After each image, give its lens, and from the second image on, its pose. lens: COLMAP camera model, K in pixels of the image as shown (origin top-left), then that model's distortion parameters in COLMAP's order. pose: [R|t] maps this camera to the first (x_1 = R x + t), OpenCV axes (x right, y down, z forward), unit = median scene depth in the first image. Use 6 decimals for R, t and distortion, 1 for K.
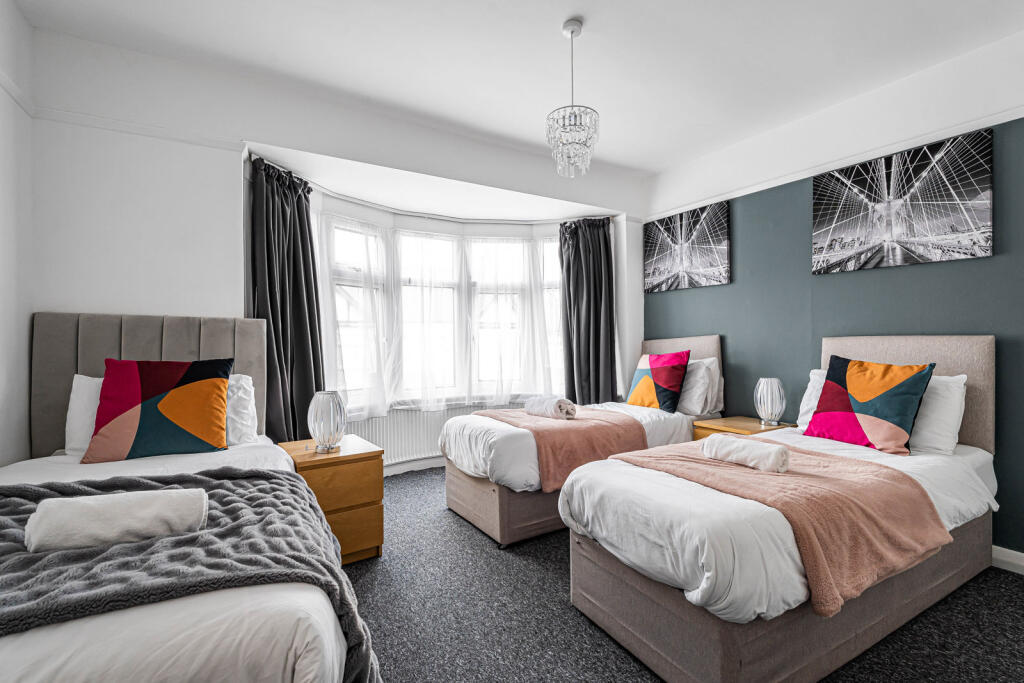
lens RADIAL K [[463.4, 0, 512.0], [0, 463.4, 341.5], [0, 0, 1]] dist [-0.000717, 0.000107]
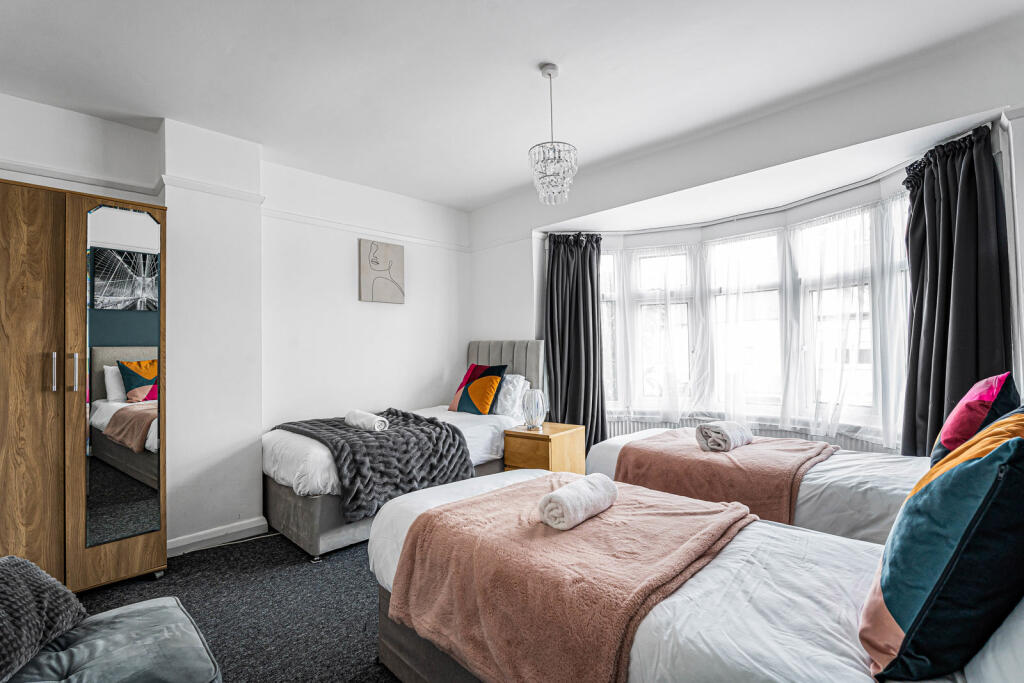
lens RADIAL K [[463.4, 0, 512.0], [0, 463.4, 341.5], [0, 0, 1]] dist [-0.000717, 0.000107]
pose [[0.270874, -0.025009, -0.962290, 0.594269], [0.011605, 0.999675, -0.022714, -0.006692], [0.962545, -0.005015, 0.271076, 0.314795]]
